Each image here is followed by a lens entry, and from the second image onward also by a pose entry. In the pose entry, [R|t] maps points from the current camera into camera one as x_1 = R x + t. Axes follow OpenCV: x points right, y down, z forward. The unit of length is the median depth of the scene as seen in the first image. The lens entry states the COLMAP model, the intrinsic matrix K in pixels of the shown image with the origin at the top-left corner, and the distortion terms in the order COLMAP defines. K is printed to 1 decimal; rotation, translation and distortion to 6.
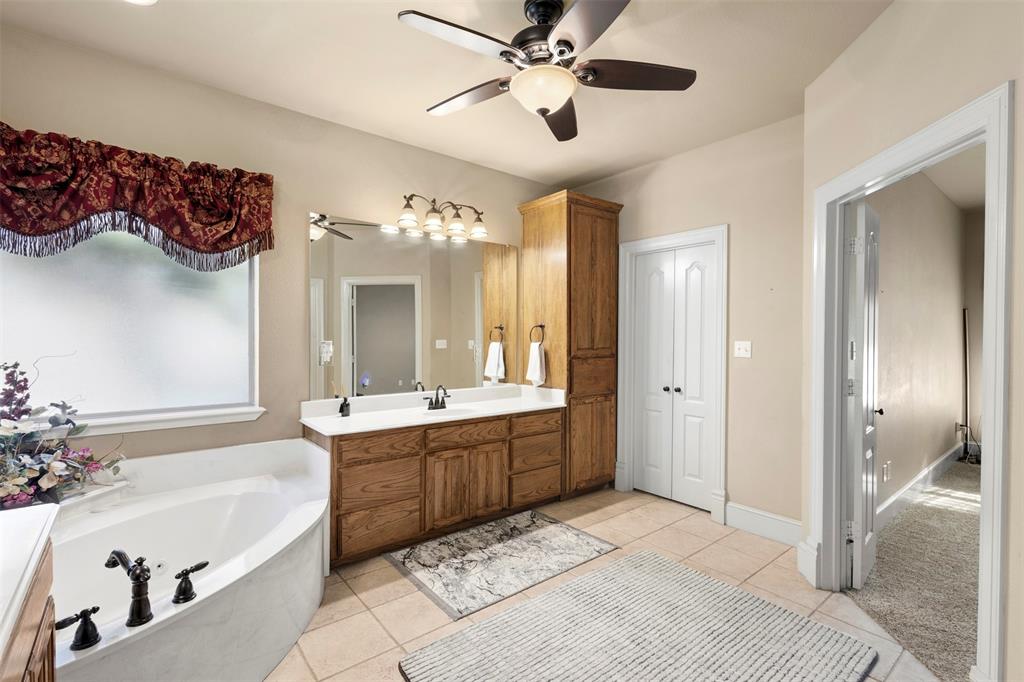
lens RADIAL K [[469.9, 0, 513.0], [0, 469.9, 339.8], [0, 0, 1]] dist [0.009247, -0.000949]
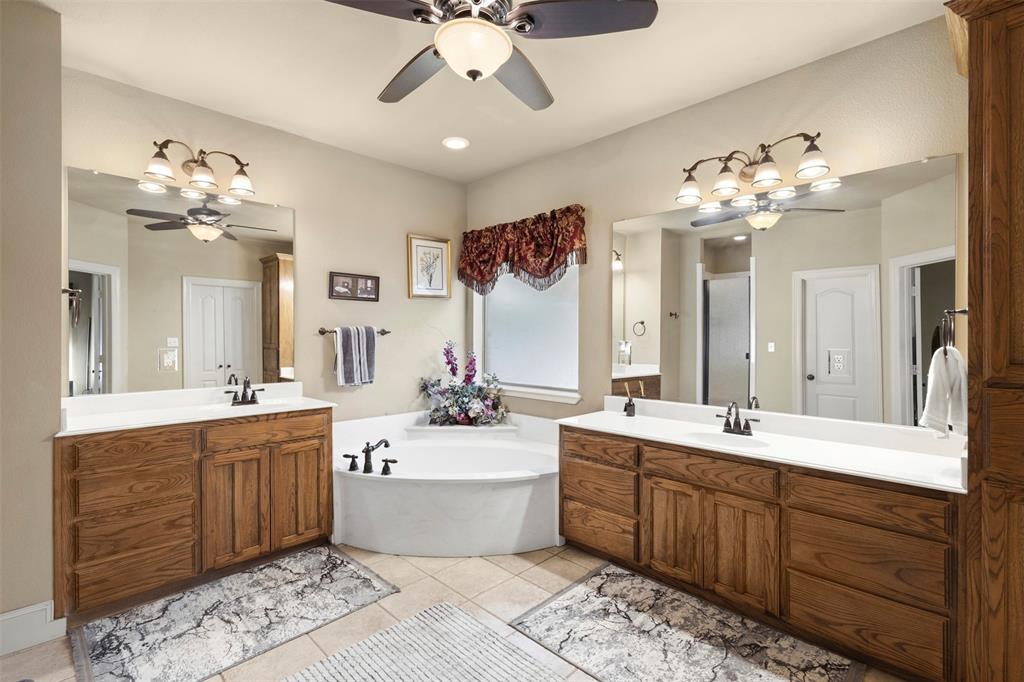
lens RADIAL K [[469.9, 0, 513.4], [0, 469.9, 343.1], [0, 0, 1]] dist [0.009247, -0.000949]
pose [[0.098245, 0.004469, -0.995152, 0.654416], [-0.007985, 0.999961, 0.003702, 0.005702], [0.995130, 0.007583, 0.098277, 0.698736]]
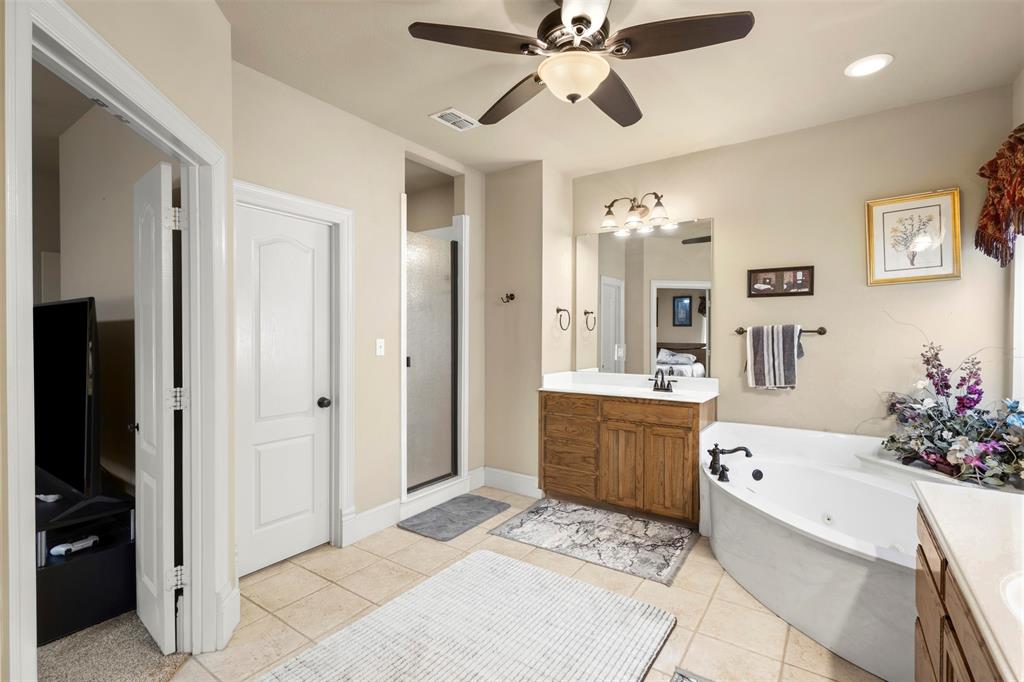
lens RADIAL K [[469.9, 0, 509.0], [0, 469.9, 344.6], [0, 0, 1]] dist [0.009247, -0.000949]
pose [[-0.963657, -0.005450, -0.267085, 0.308117], [-0.012848, 0.999580, 0.025958, -0.004701], [0.266832, 0.028446, -0.963323, 1.325651]]
